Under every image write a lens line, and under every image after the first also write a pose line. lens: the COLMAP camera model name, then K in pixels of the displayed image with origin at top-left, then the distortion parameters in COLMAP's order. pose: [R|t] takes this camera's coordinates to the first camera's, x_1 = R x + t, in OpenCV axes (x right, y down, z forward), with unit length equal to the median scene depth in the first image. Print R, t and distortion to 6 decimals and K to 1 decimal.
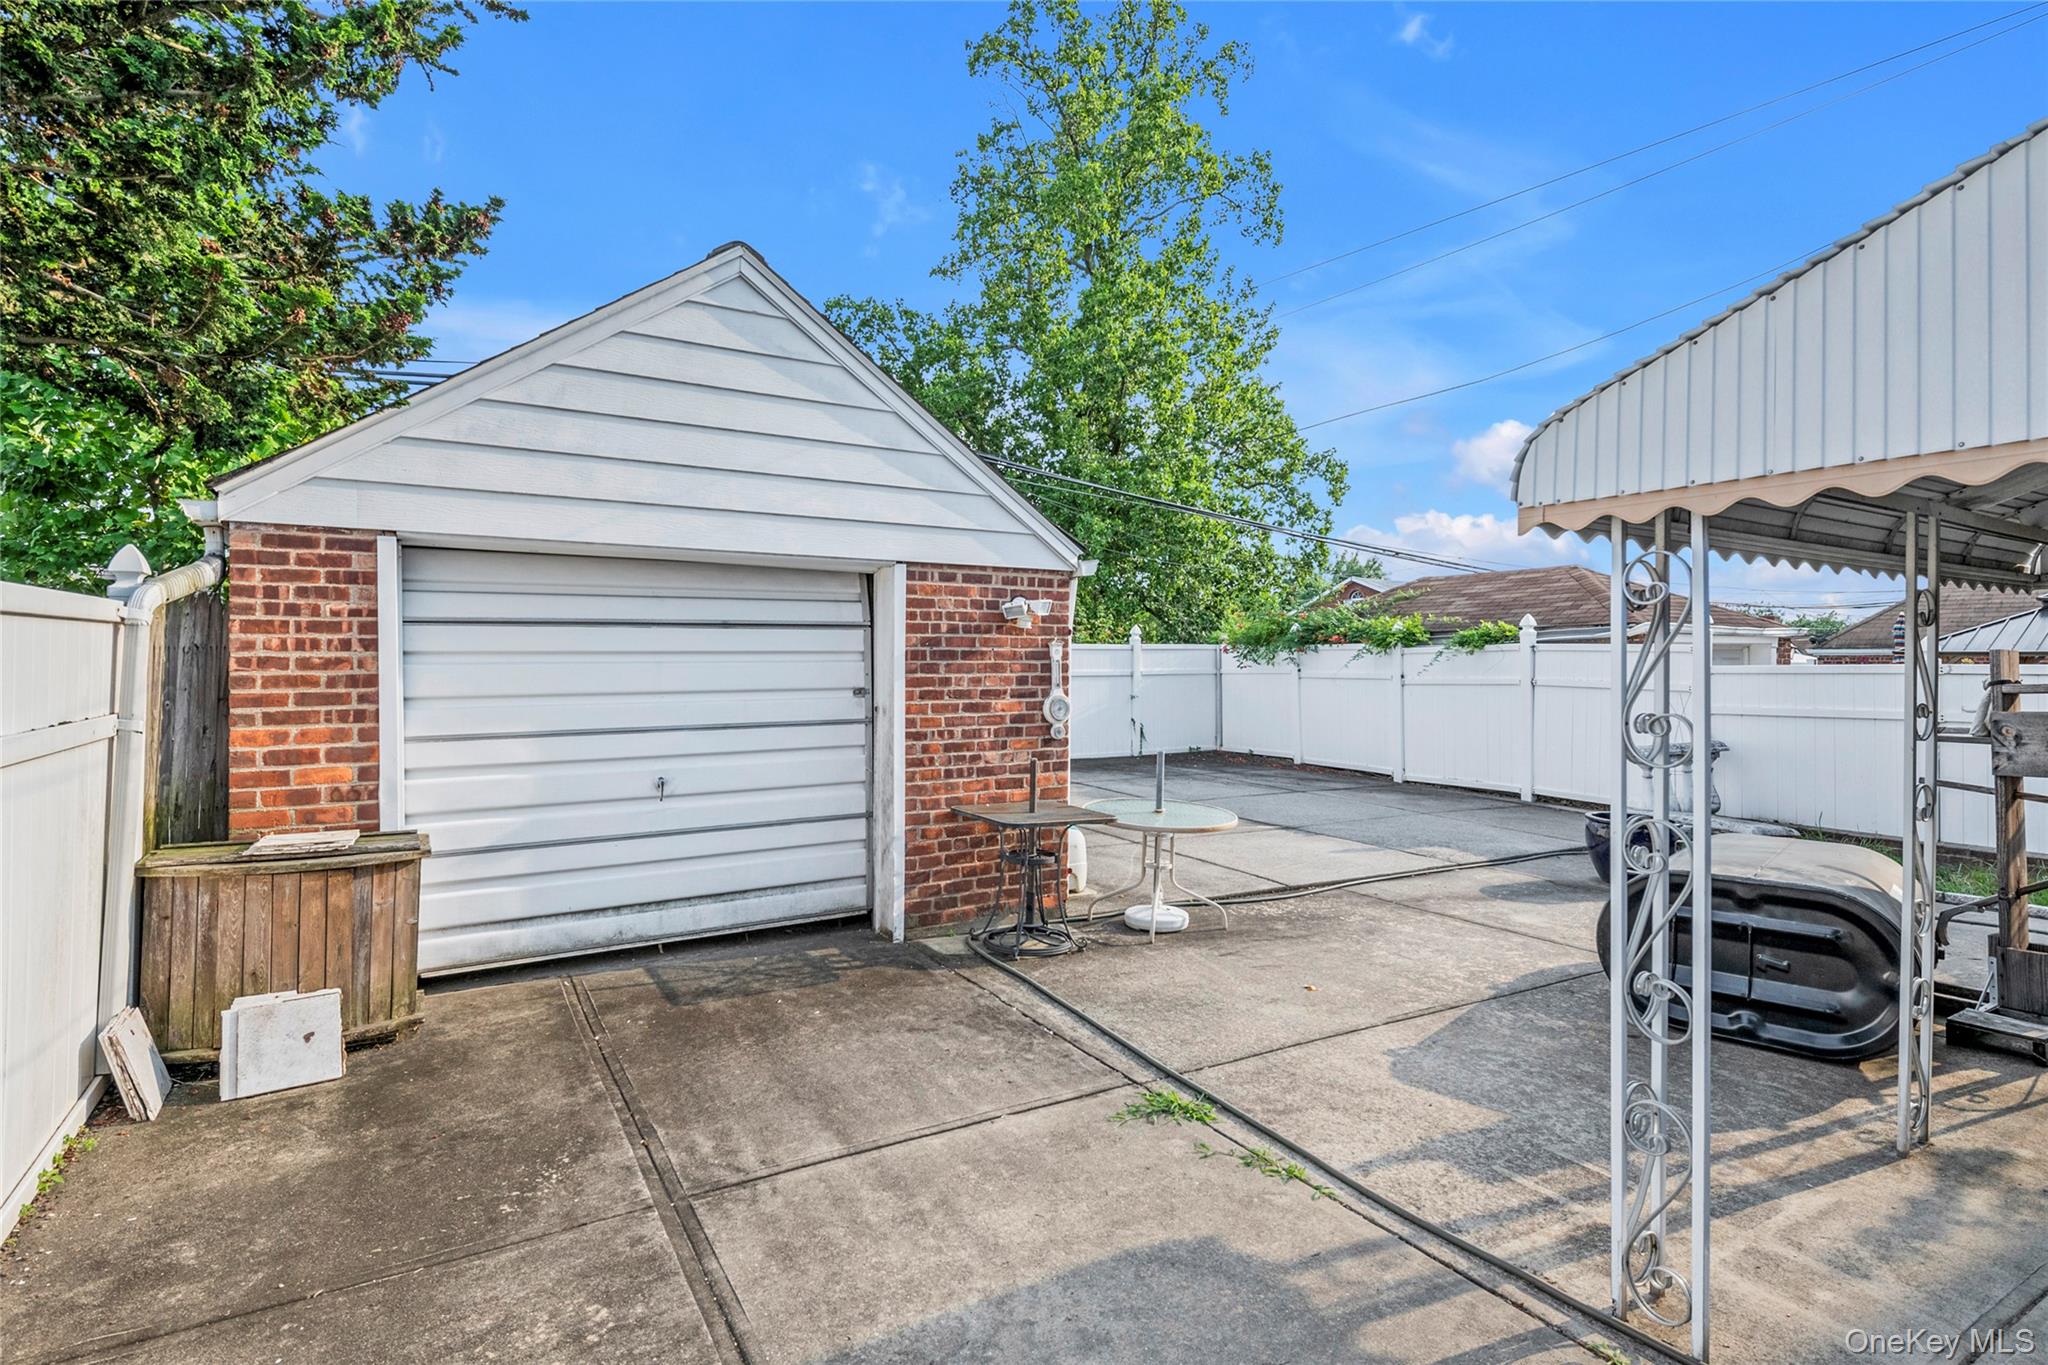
lens RADIAL K [[1027.1, 0, 1023.3], [0, 1027.1, 671.1], [0, 0, 1]] dist [0.003725, 0.000061]
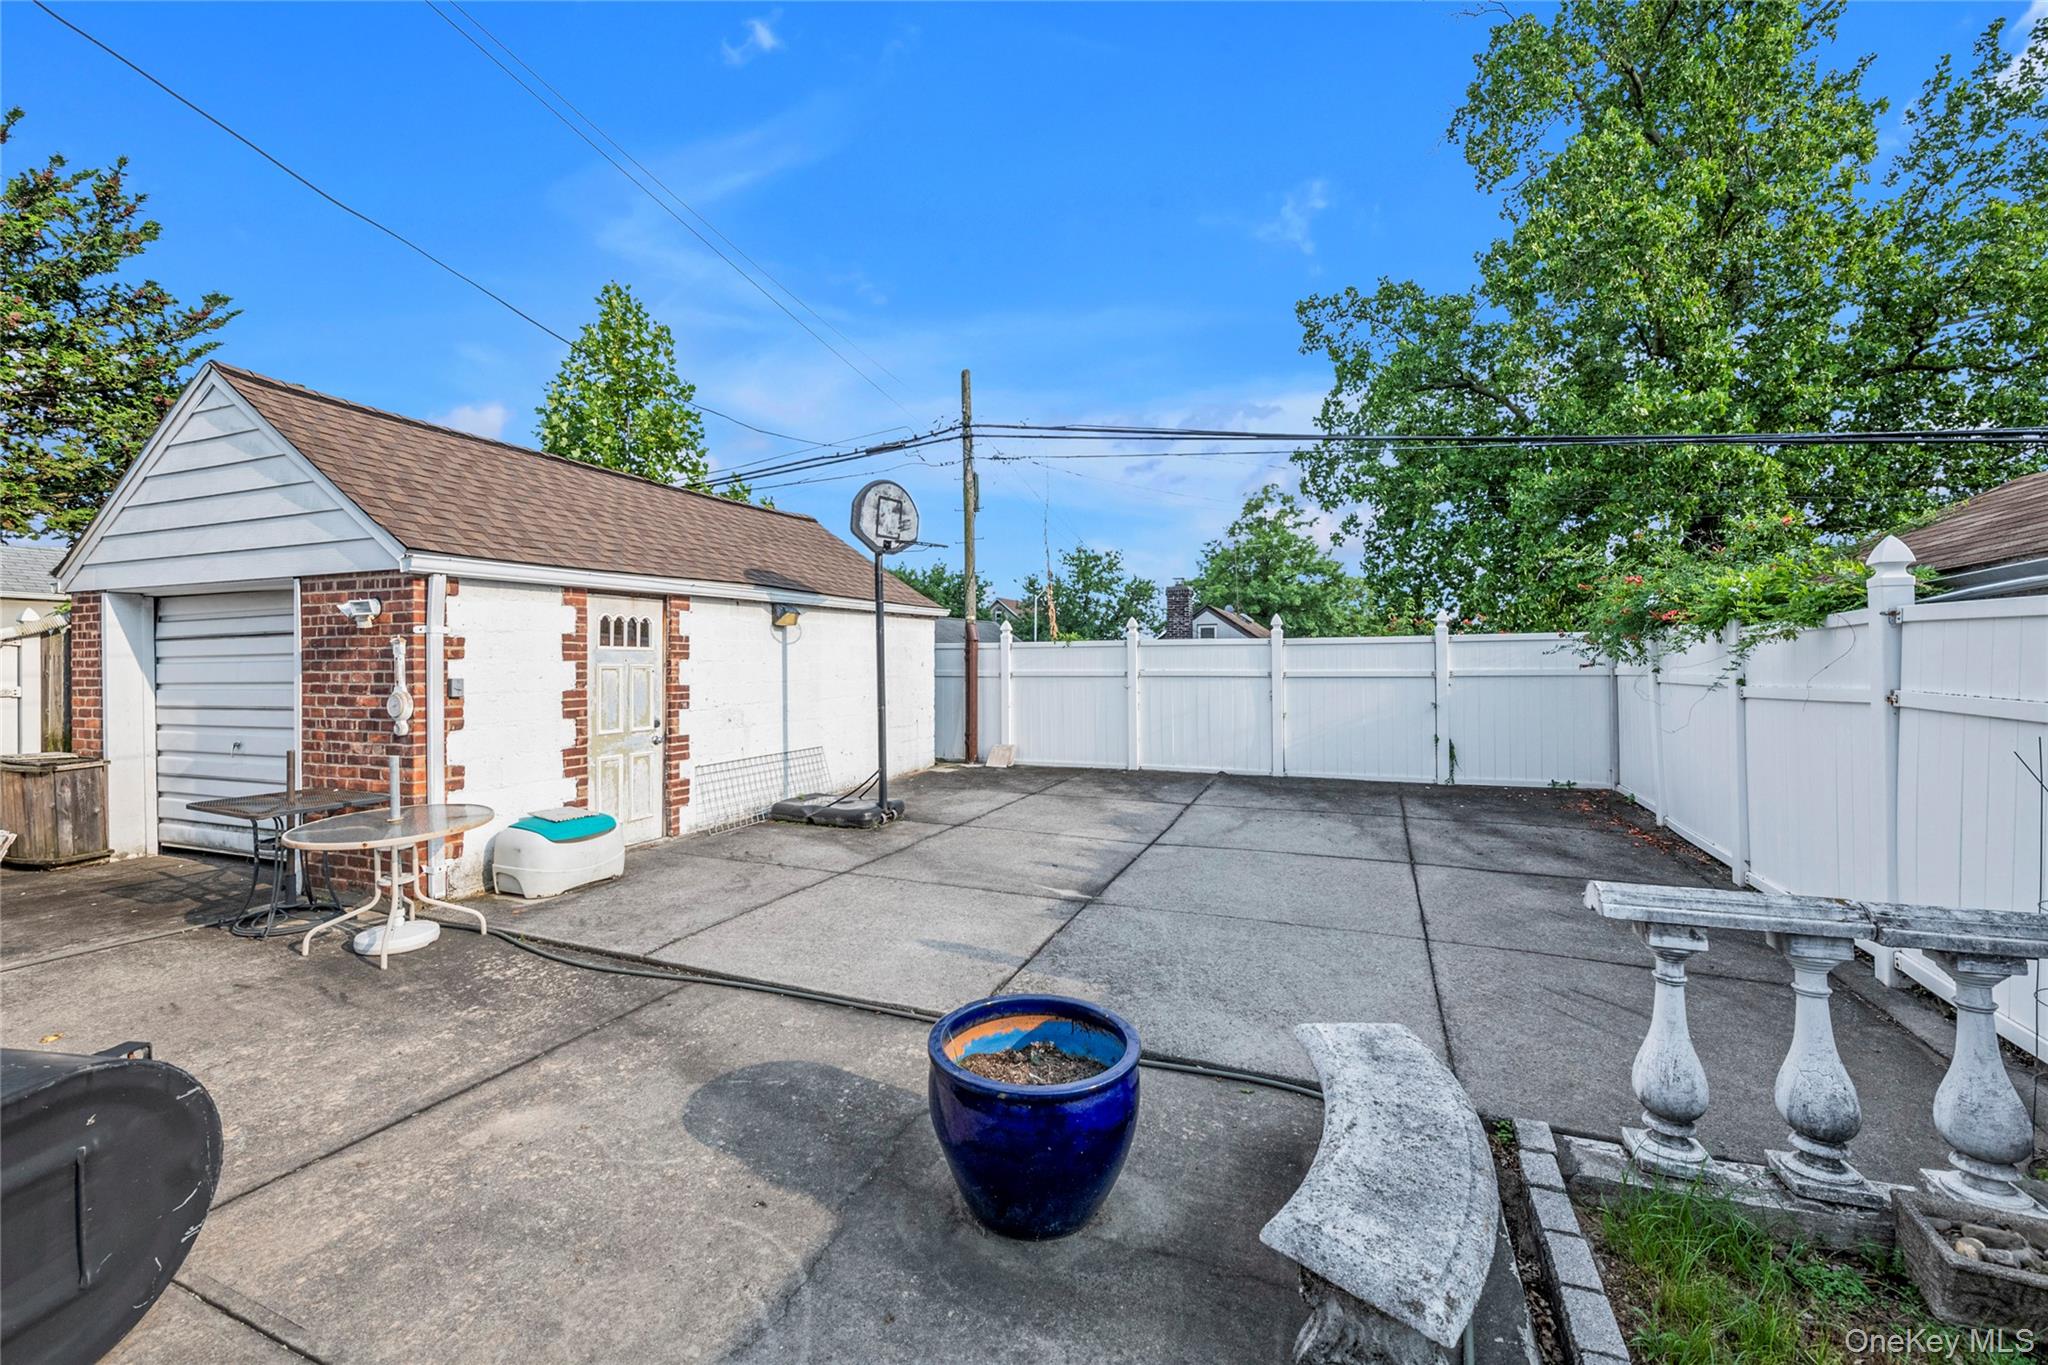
lens RADIAL K [[833.1, 0, 1015.2], [0, 833.1, 670.0], [0, 0, 1]] dist [-0.001015, -0.000148]
pose [[0.604568, 0.002738, -0.796549, 1.100372], [-0.002991, 0.999995, 0.001166, -0.001692], [0.796548, 0.001677, 0.604573, 1.026528]]
